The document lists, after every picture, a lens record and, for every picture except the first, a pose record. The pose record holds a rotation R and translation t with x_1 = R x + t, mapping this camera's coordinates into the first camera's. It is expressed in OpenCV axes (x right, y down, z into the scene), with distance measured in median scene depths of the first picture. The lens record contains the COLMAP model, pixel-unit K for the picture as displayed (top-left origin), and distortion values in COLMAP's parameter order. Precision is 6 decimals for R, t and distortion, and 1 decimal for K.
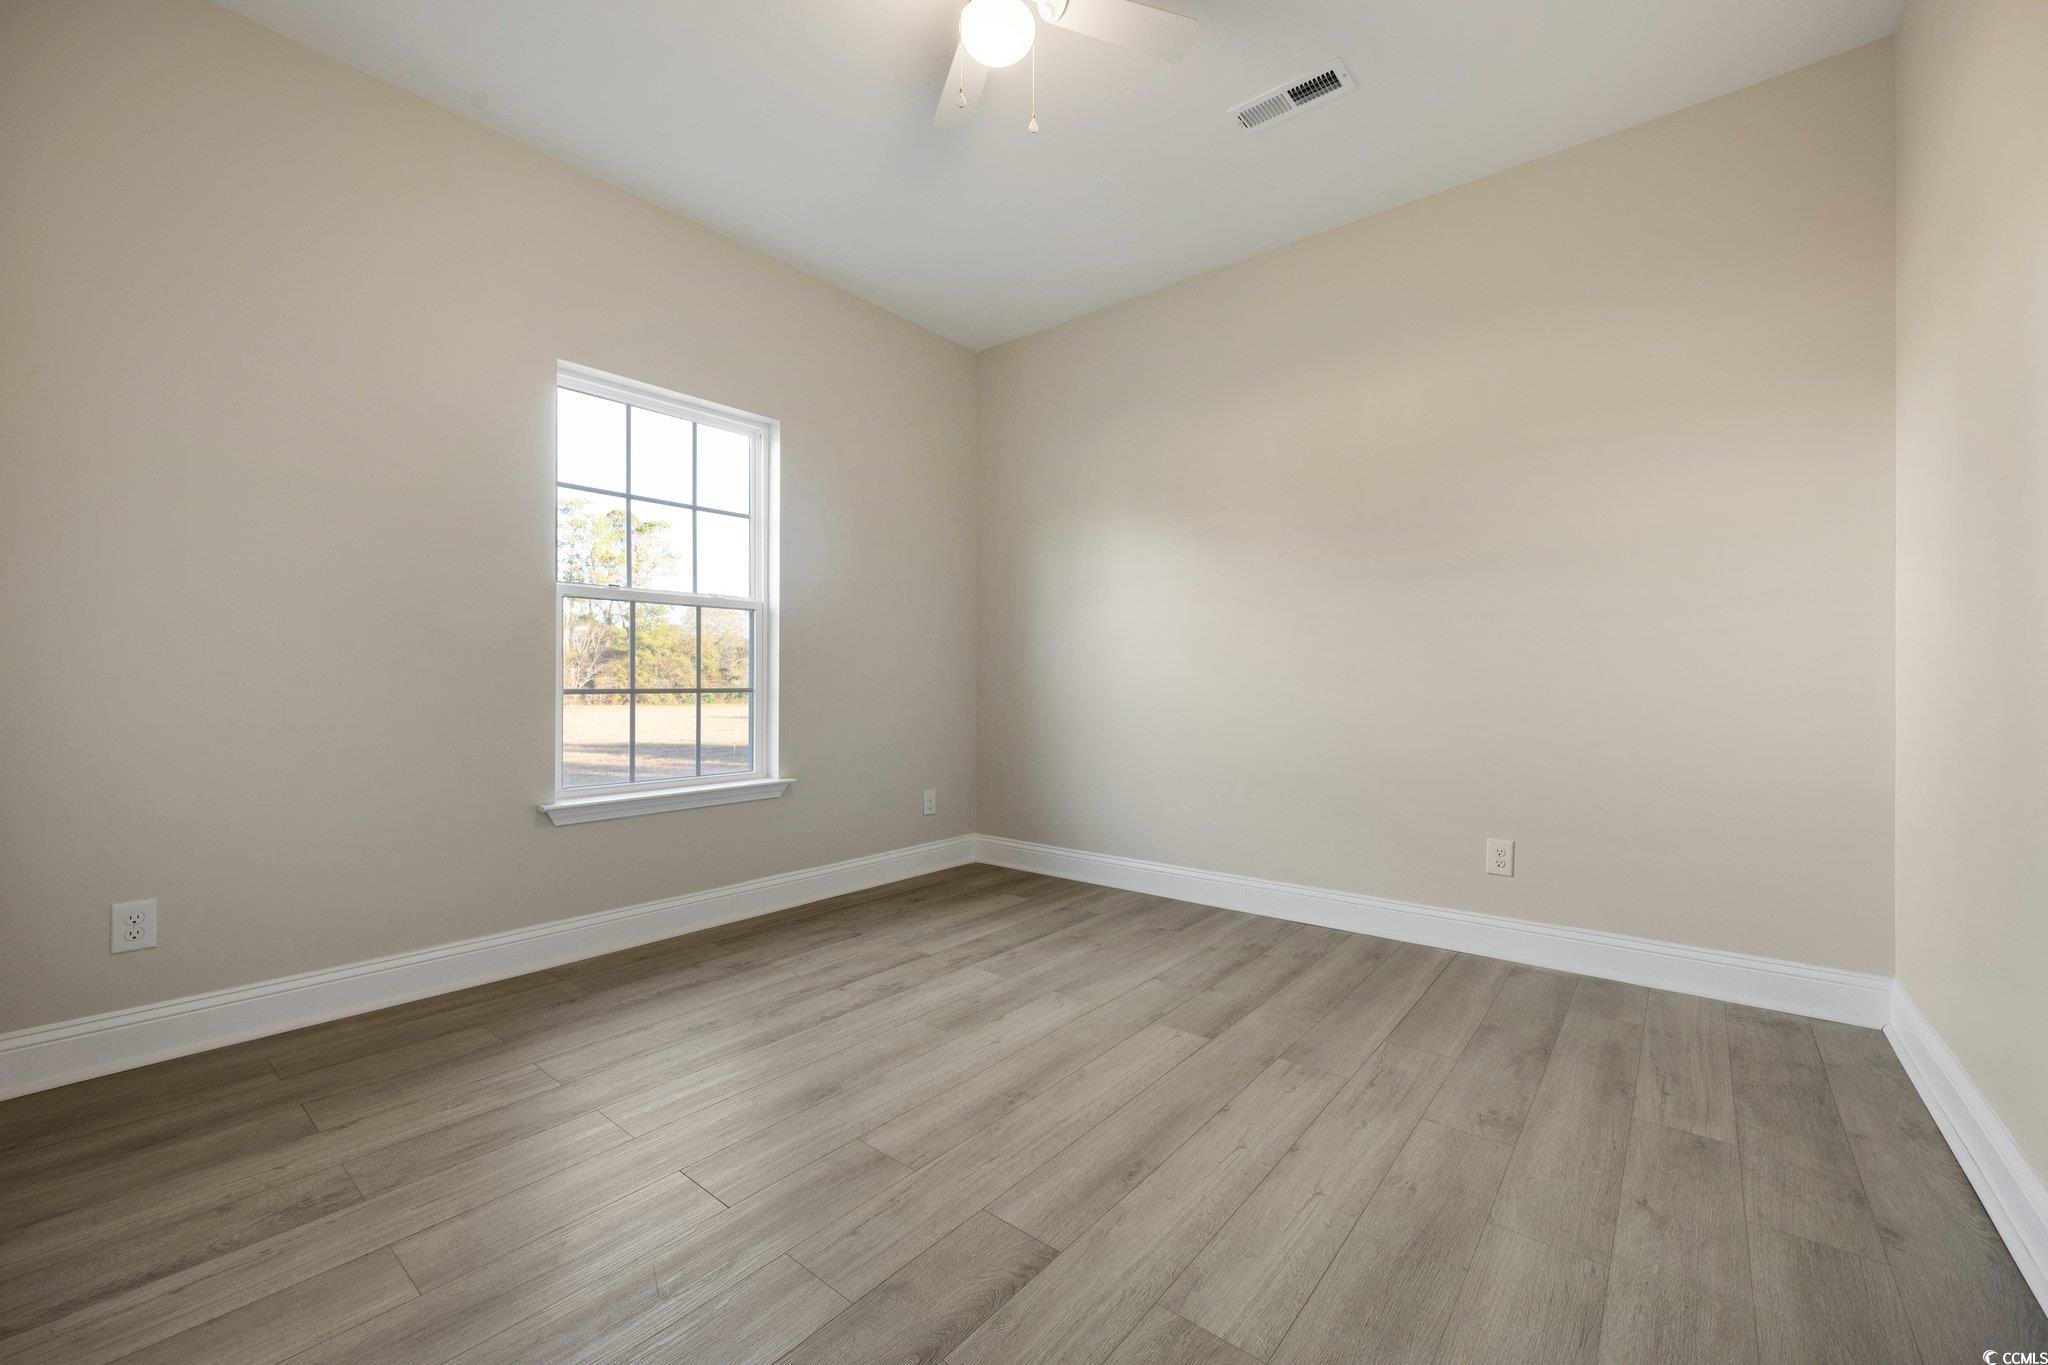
lens RADIAL K [[828.0, 0, 1001.9], [0, 828.0, 685.5], [0, 0, 1]] dist [-0.001471, 0.000197]
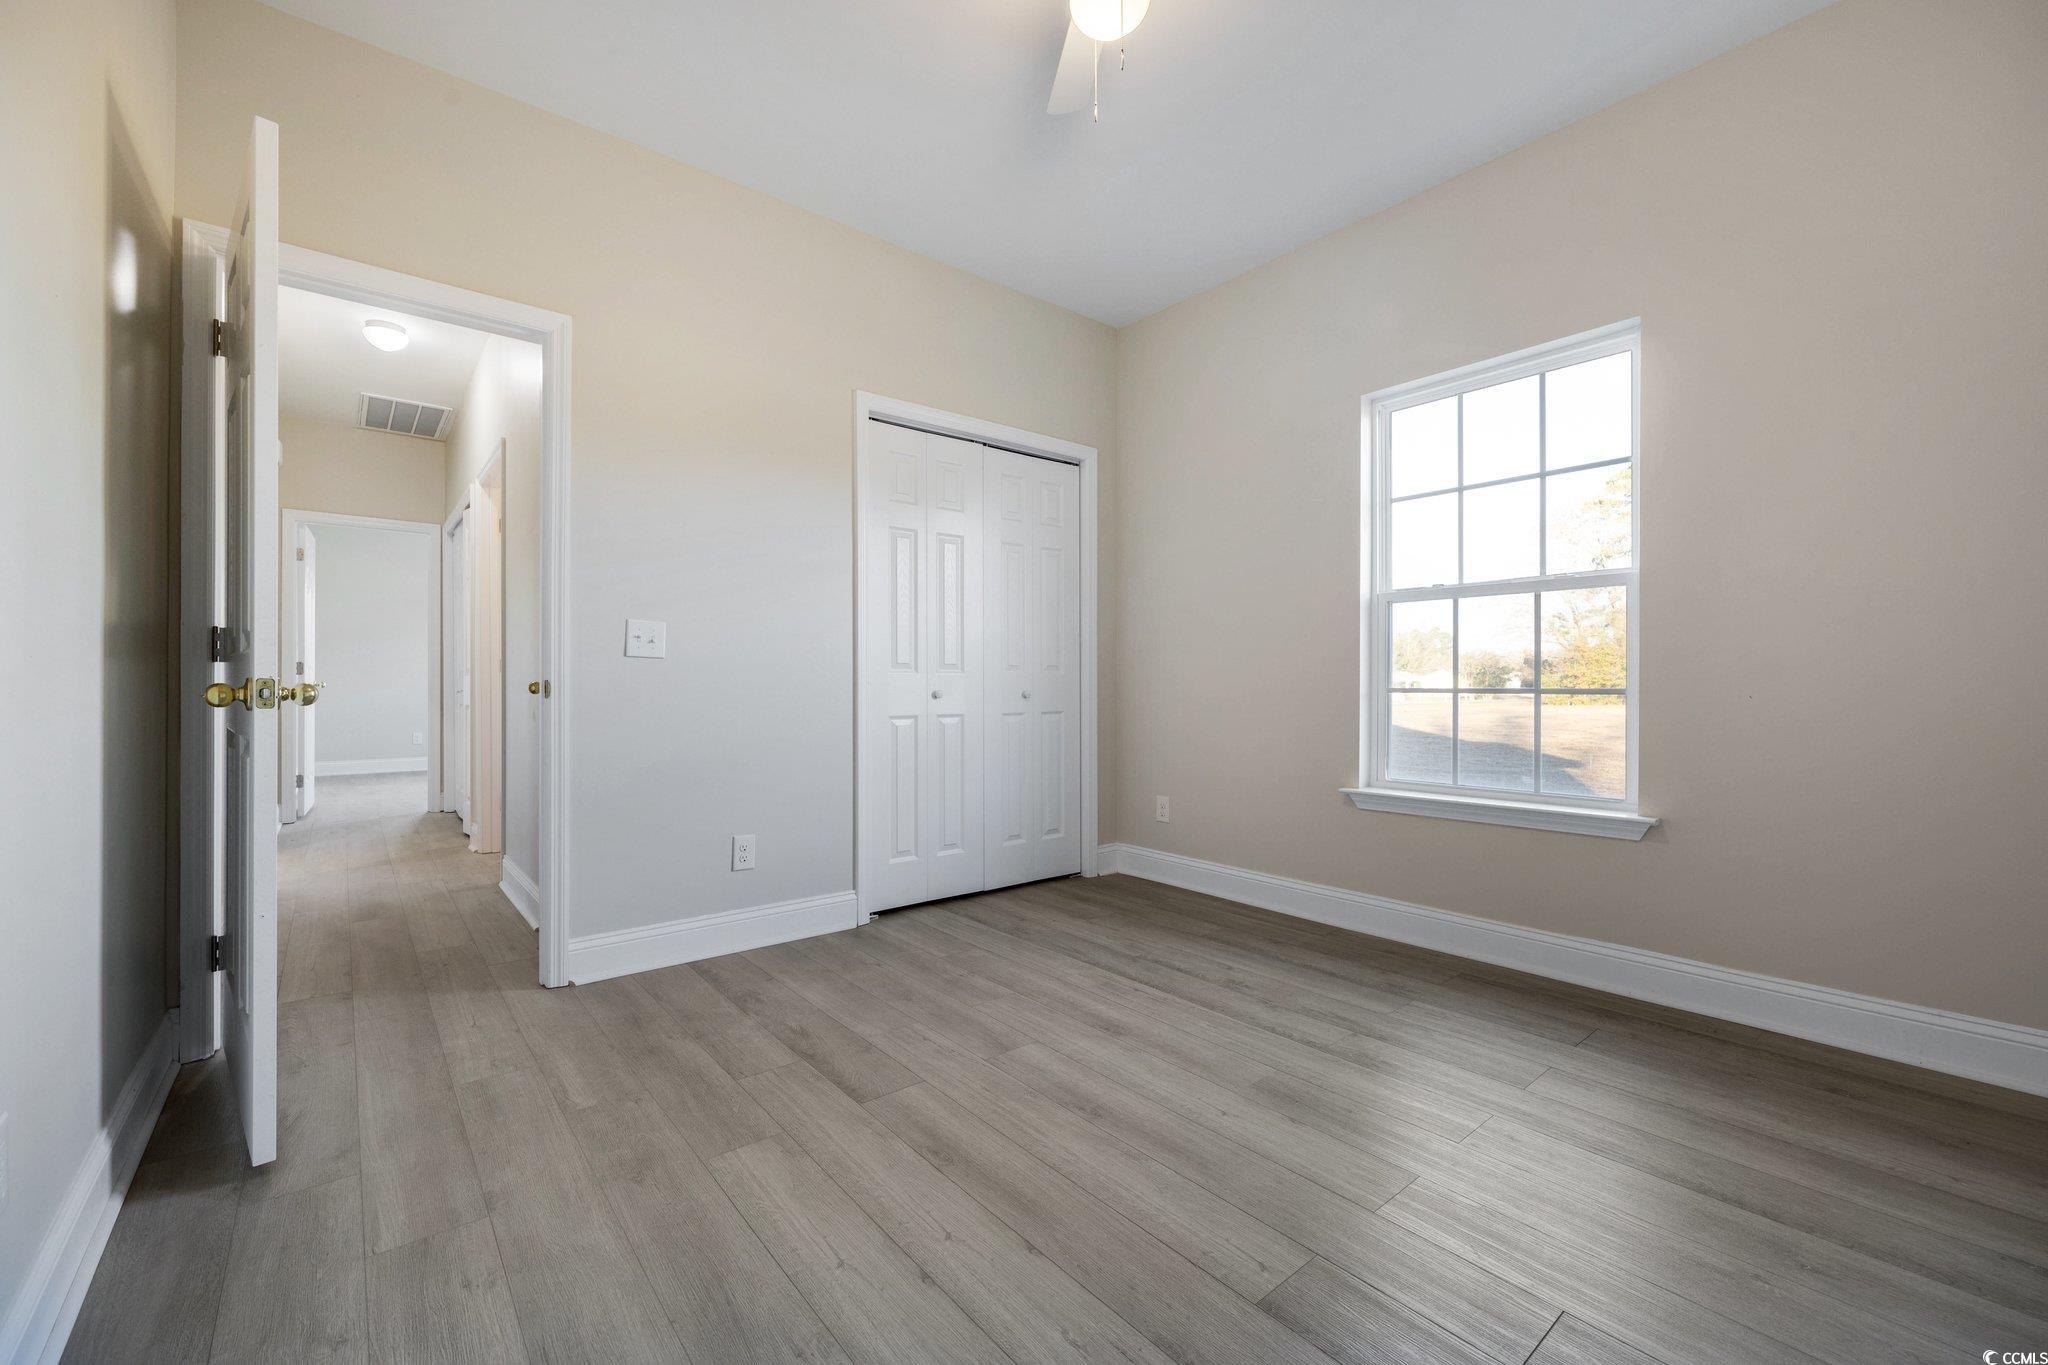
lens RADIAL K [[828.0, 0, 1001.9], [0, 828.0, 685.5], [0, 0, 1]] dist [-0.001471, 0.000197]
pose [[-0.203098, 0.000211, -0.979158, 0.862278], [-0.000139, 1.000000, 0.000245, 0.001009], [0.979158, 0.000185, -0.203098, 0.961761]]
